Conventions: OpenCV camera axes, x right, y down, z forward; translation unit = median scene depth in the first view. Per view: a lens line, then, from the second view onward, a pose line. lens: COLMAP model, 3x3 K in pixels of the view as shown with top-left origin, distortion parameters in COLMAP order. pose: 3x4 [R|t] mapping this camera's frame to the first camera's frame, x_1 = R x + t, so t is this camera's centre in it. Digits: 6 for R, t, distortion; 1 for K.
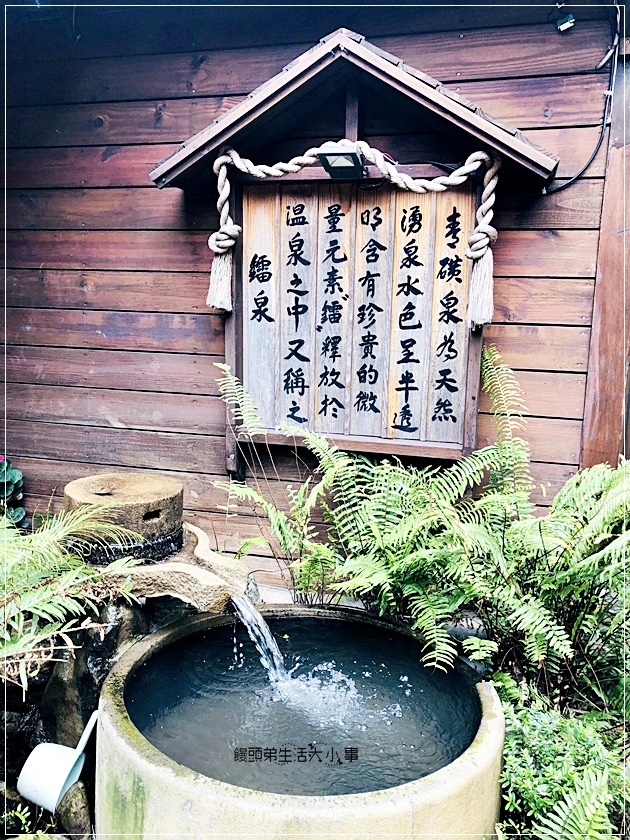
lens RADIAL K [[690.5, 0, 319.1], [0, 690.5, 418.1], [0, 0, 1]] dist [0.047056, -0.038785]
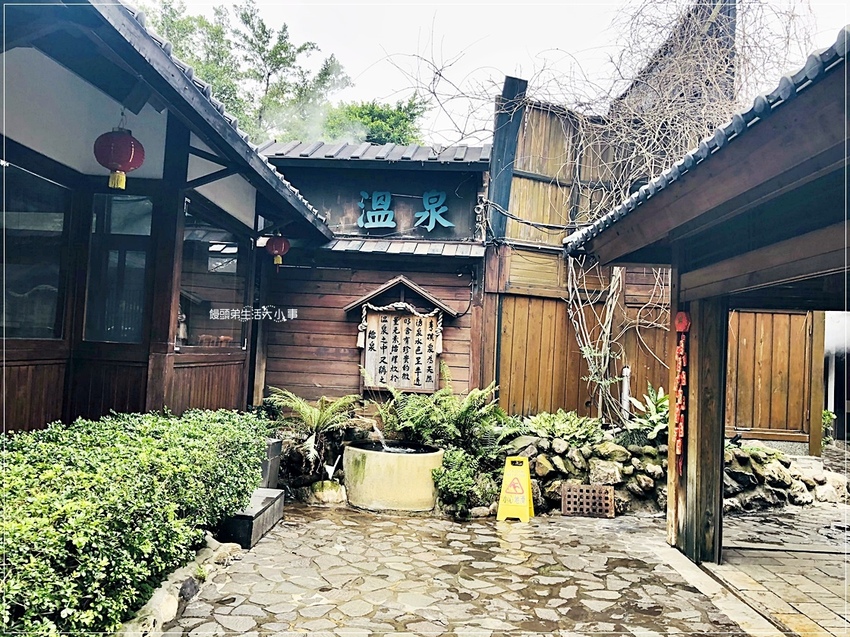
lens RADIAL K [[698.7, 0, 426.5], [0, 698.7, 319.0], [0, 0, 1]] dist [0.047056, -0.038785]
pose [[0.985722, 0.014760, 0.167735, -0.397006], [0.010224, 0.989066, -0.147117, 0.198004], [-0.168073, 0.146731, 0.974793, -2.297358]]
